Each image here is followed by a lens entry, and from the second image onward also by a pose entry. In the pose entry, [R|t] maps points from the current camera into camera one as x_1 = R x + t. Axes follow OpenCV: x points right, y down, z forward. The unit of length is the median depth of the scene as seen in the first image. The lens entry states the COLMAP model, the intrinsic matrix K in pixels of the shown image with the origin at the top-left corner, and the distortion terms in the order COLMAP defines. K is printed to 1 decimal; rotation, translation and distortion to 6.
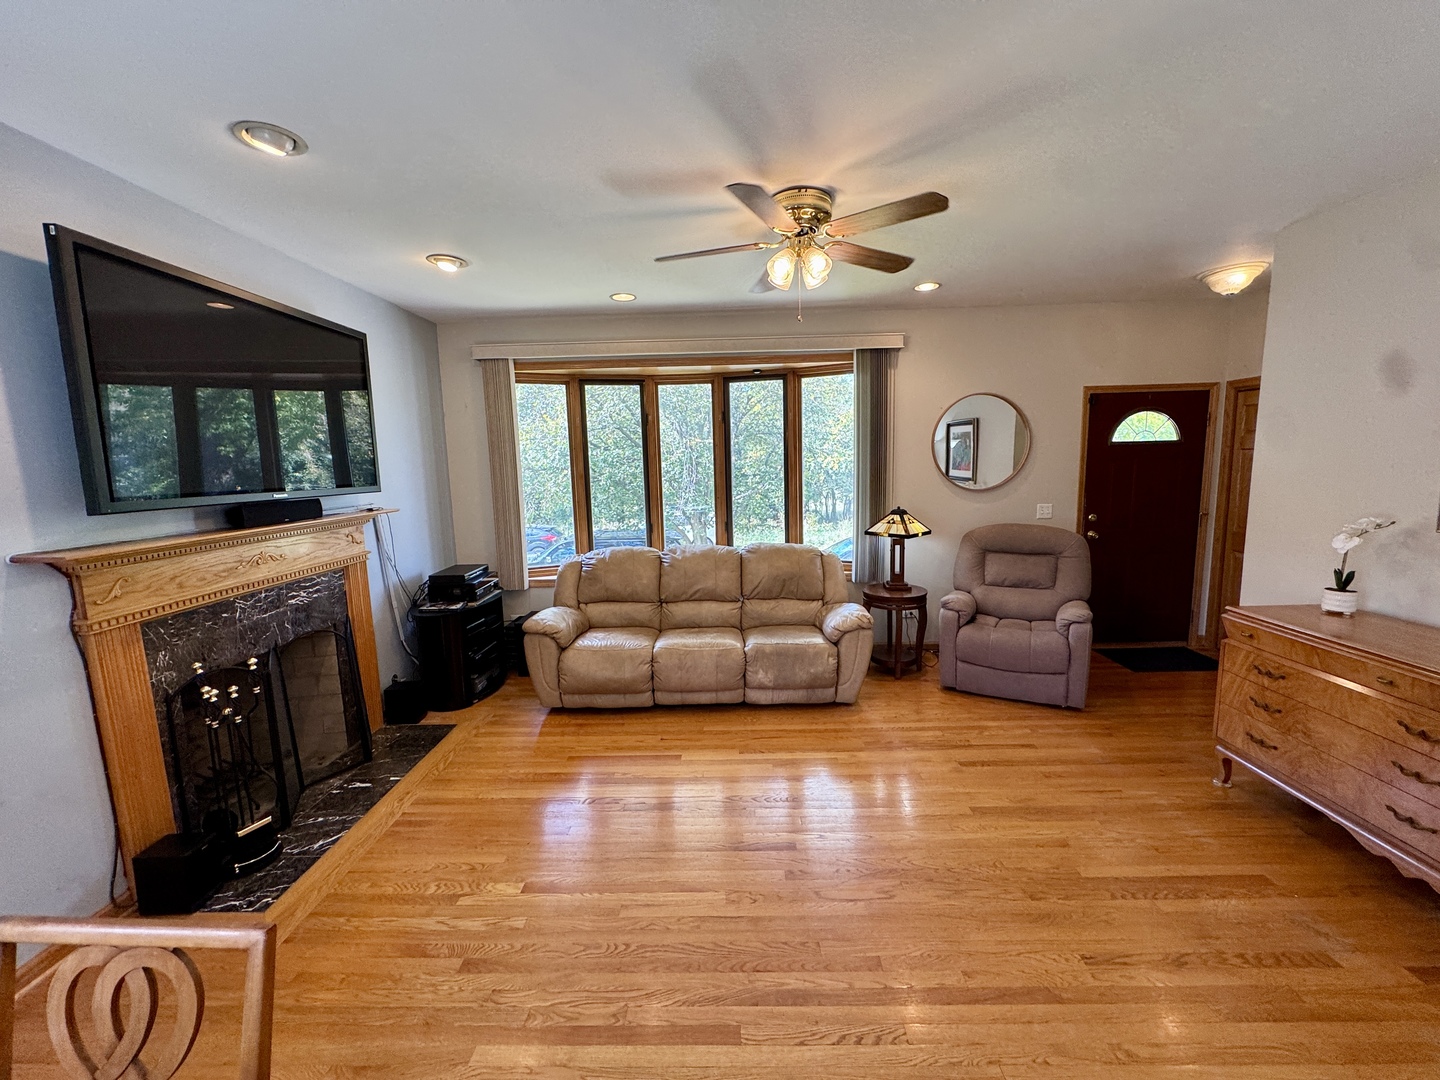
lens RADIAL K [[576.4, 0, 720.2], [0, 576.4, 537.6], [0, 0, 1]] dist [-0.001256, 0.000066]
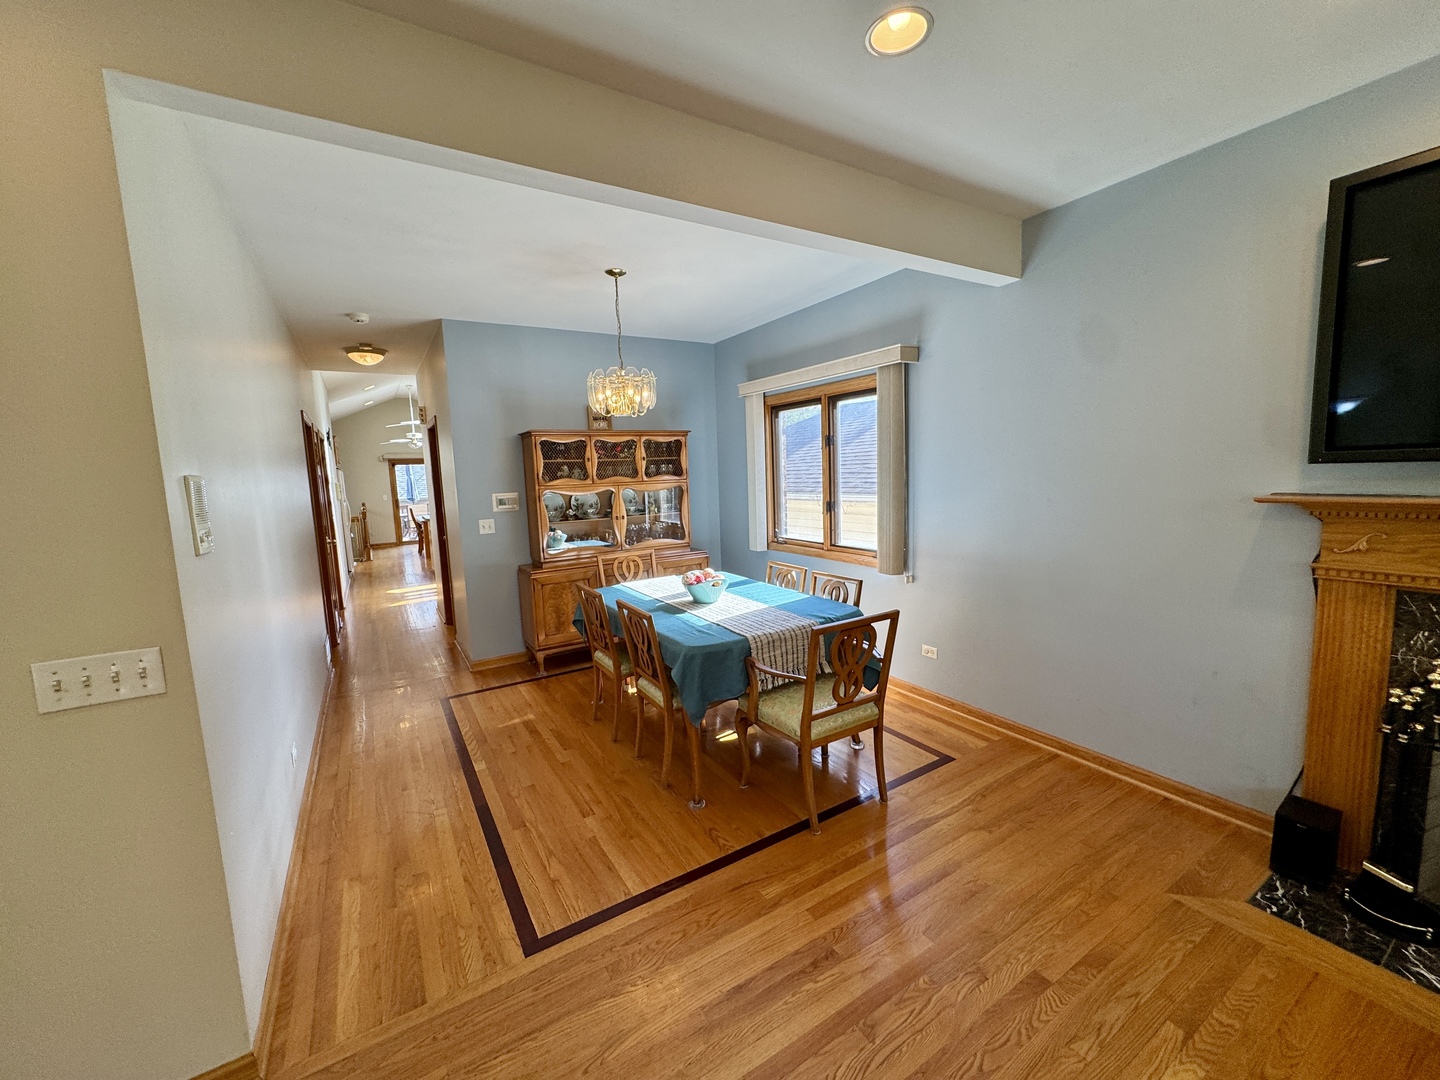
lens RADIAL K [[576.4, 0, 720.2], [0, 576.4, 537.6], [0, 0, 1]] dist [-0.001256, 0.000066]
pose [[-0.839989, 0.122672, -0.528554, 0.197409], [-0.011421, 0.969896, 0.243253, -0.078804], [0.542483, 0.210366, -0.813301, 0.682668]]
